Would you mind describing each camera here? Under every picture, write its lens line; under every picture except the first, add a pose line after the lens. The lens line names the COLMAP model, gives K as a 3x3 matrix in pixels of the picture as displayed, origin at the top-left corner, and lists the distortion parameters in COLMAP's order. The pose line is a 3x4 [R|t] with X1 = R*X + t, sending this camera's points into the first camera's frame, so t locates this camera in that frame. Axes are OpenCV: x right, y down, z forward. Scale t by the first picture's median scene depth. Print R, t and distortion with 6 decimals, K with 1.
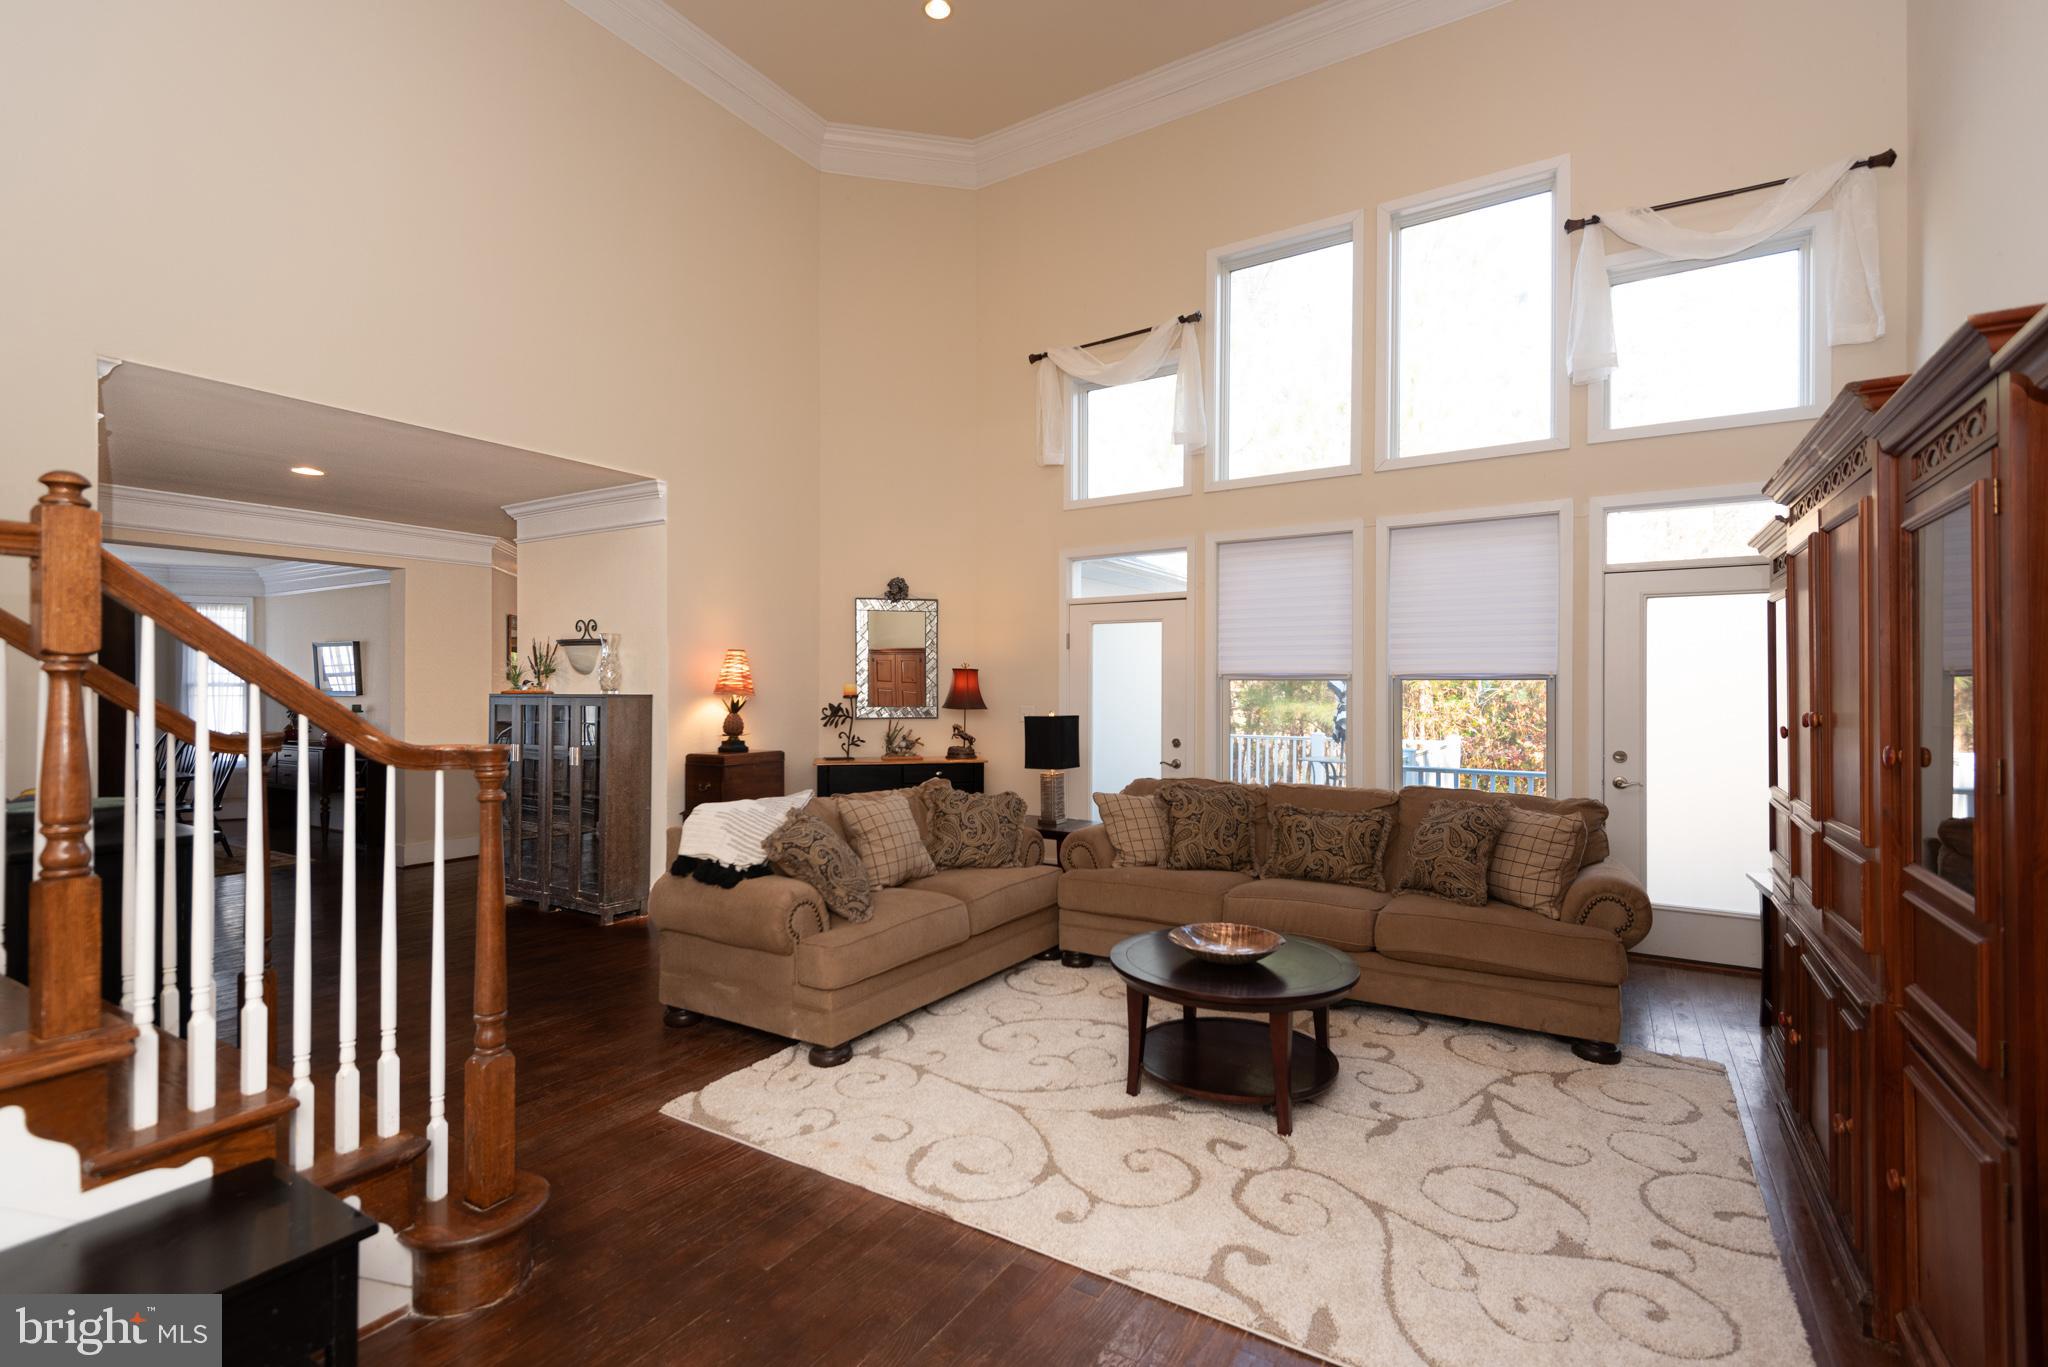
lens RADIAL K [[925.5, 0, 1021.8], [0, 925.5, 686.2], [0, 0, 1]] dist [0.044223, -0.028035]
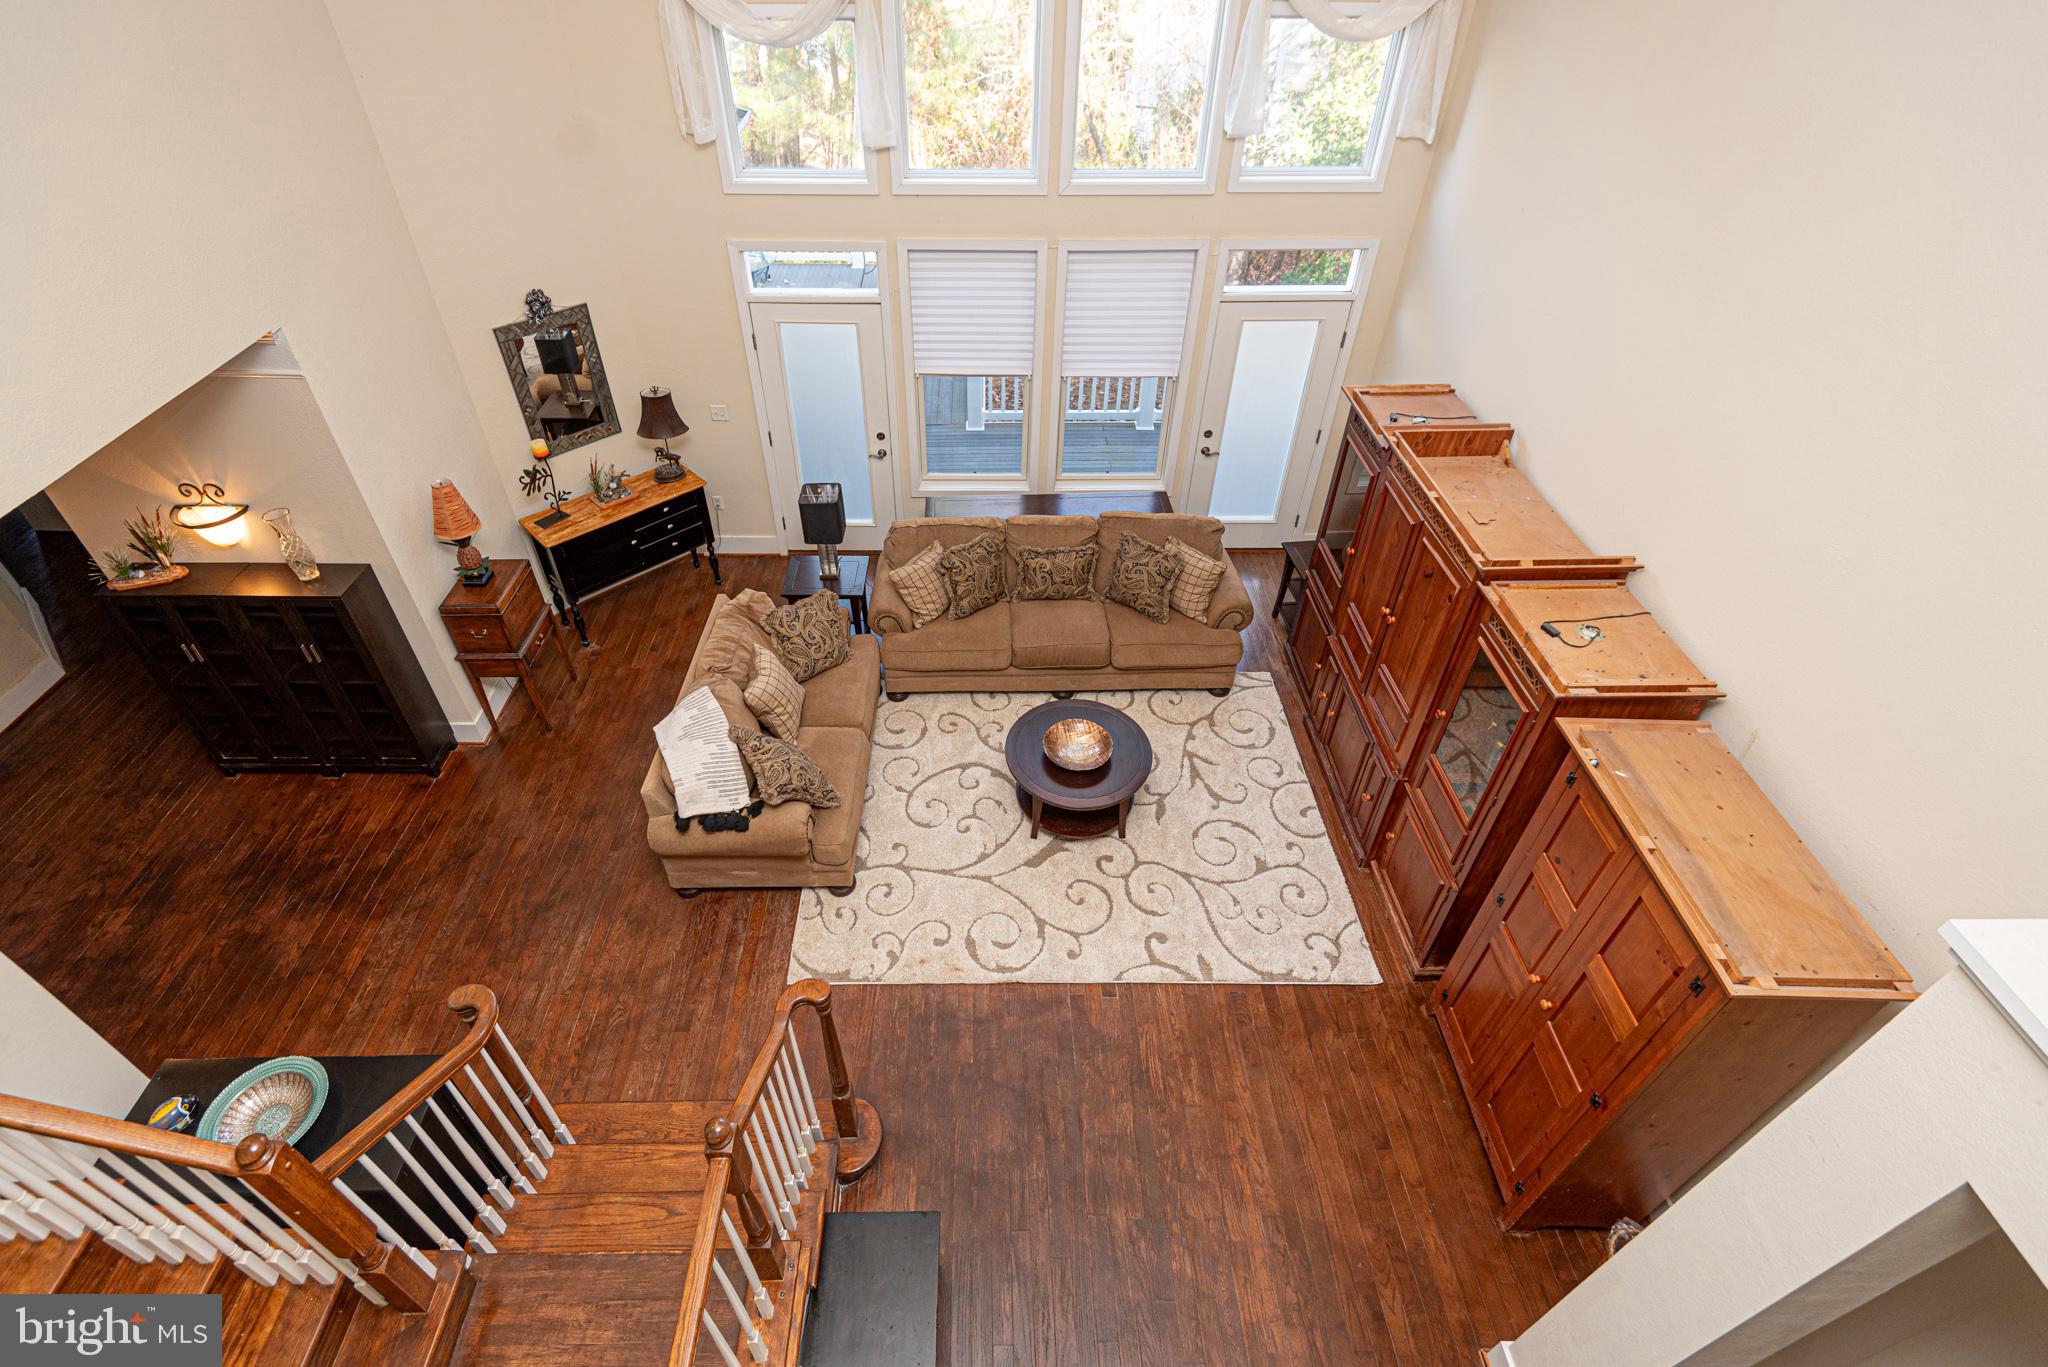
lens RADIAL K [[950.9, 0, 977.1], [0, 950.9, 626.0], [0, 0, 1]] dist [0.030388, -0.000020]
pose [[0.845359, -0.332097, 0.418426, -0.325441], [-0.011570, 0.771711, 0.635868, -0.551793], [-0.534074, -0.542378, 0.648530, 0.077567]]
